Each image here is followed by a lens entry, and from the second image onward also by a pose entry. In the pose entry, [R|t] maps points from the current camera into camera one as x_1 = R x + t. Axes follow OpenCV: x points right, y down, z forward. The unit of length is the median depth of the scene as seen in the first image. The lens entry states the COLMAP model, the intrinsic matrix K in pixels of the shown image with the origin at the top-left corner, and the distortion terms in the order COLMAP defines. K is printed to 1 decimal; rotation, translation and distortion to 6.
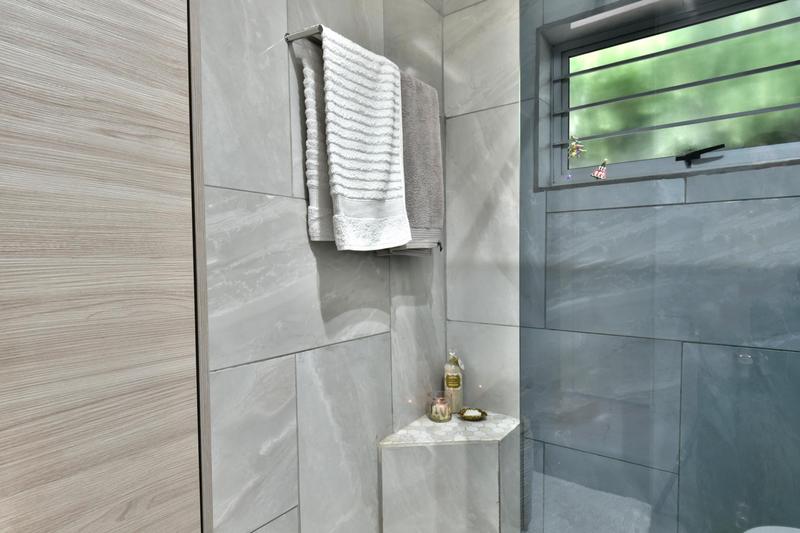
lens RADIAL K [[436.1, 0, 399.6], [0, 436.1, 276.1], [0, 0, 1]] dist [0.025122, -0.021819]
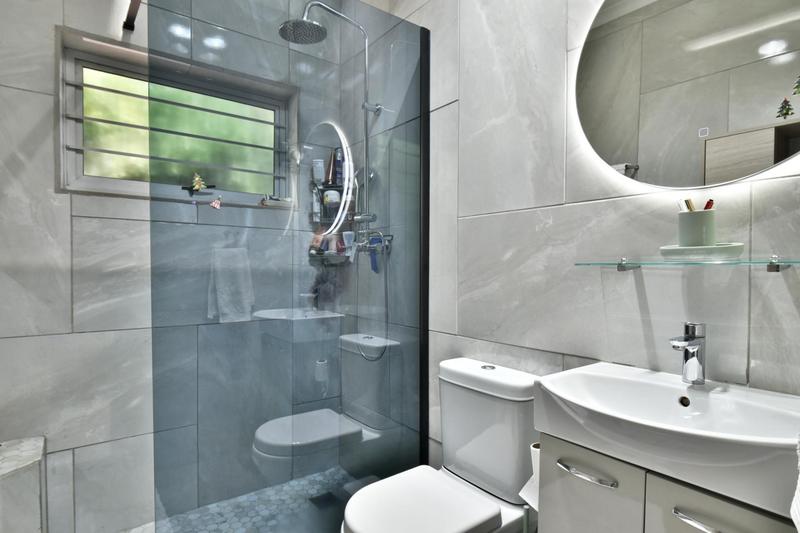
lens RADIAL K [[436.1, 0, 399.6], [0, 436.1, 276.1], [0, 0, 1]] dist [0.025122, -0.021819]
pose [[0.288439, -0.014069, 0.957395, -0.406547], [0.027265, 0.999607, 0.006475, 0.005507], [-0.957110, 0.024235, 0.288710, 0.004660]]
